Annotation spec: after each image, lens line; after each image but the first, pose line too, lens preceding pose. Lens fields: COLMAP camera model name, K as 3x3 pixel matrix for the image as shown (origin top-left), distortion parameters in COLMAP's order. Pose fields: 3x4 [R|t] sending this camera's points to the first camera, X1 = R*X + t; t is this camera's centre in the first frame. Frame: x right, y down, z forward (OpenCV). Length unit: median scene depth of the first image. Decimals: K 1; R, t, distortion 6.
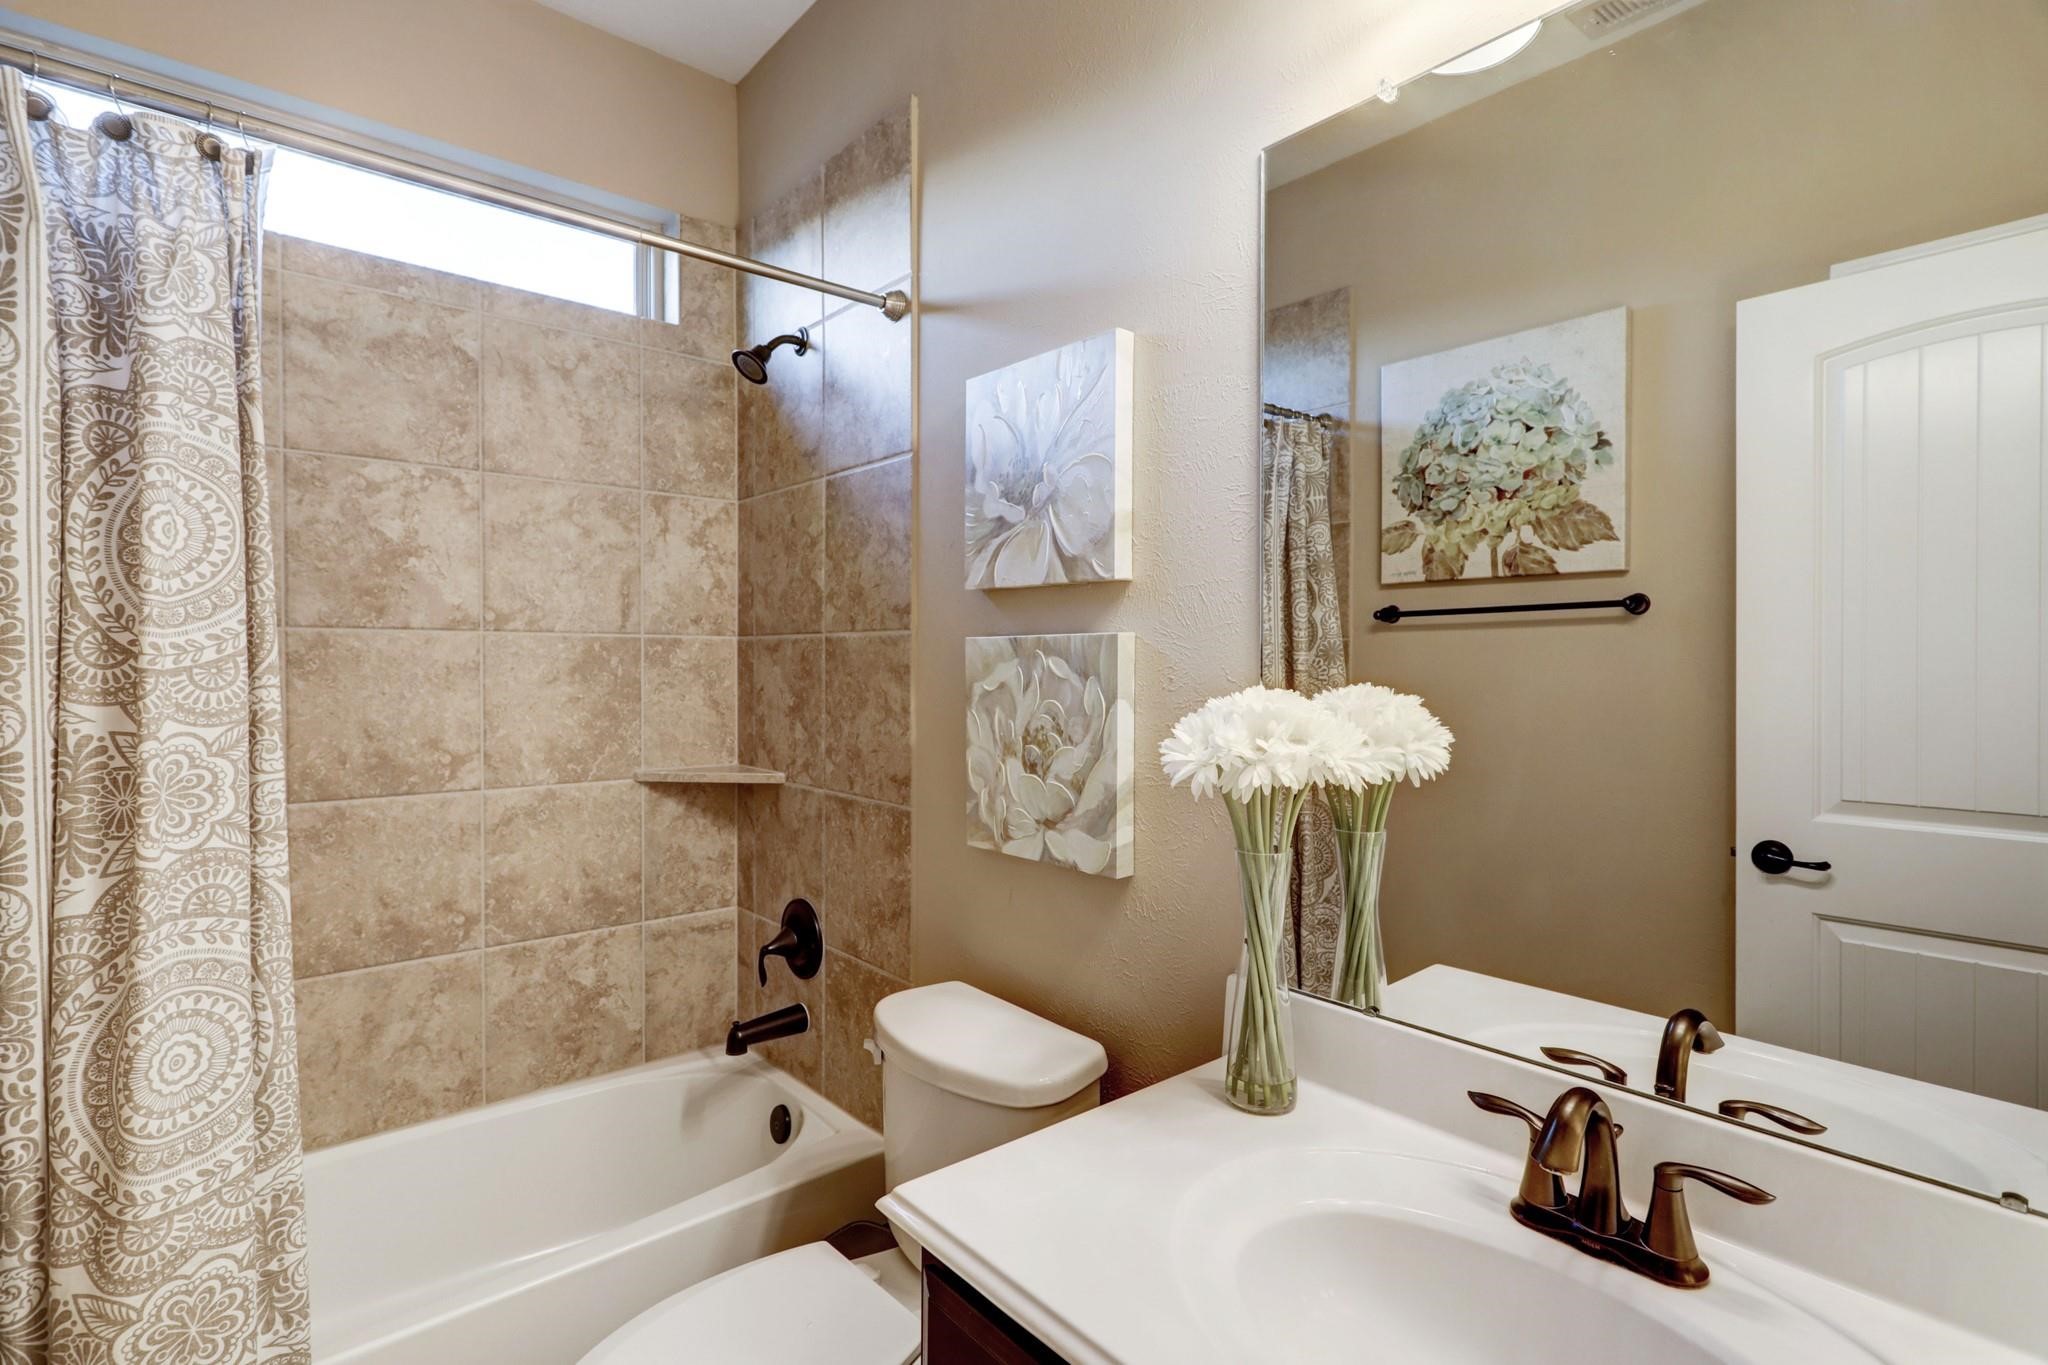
lens RADIAL K [[992.7, 0, 1030.4], [0, 992.7, 673.4], [0, 0, 1]] dist [0.003017, 0.000361]
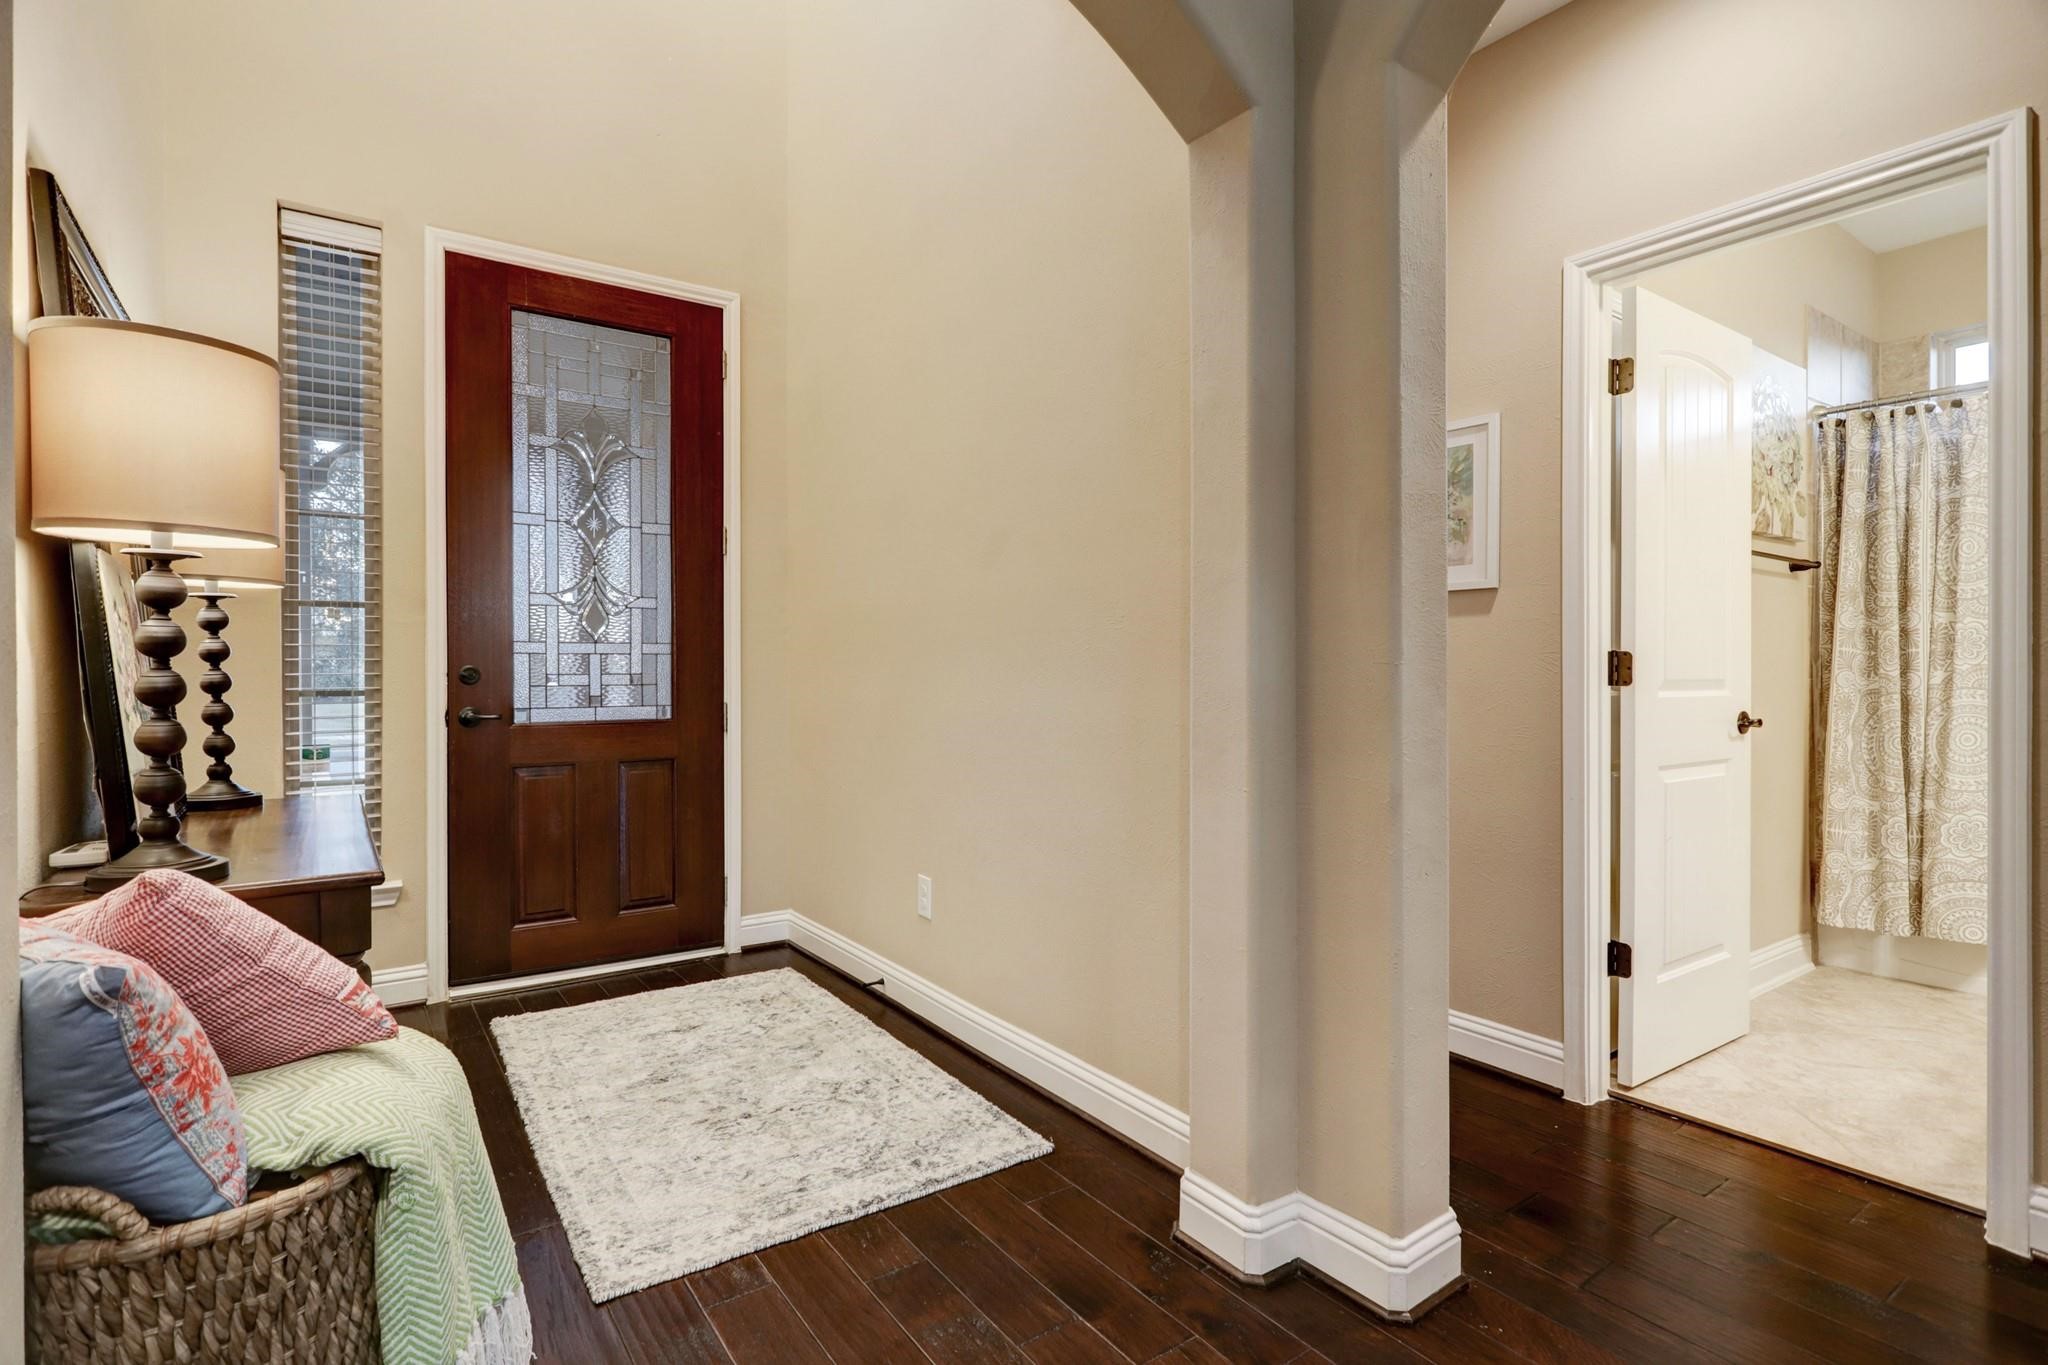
lens RADIAL K [[992.7, 0, 1028.8], [0, 992.7, 678.0], [0, 0, 1]] dist [0.003017, 0.000361]
pose [[-0.097104, 0.008398, -0.995239, 2.183998], [-0.005464, 0.999945, 0.008971, 0.211753], [0.995259, 0.006309, -0.097052, -1.349655]]
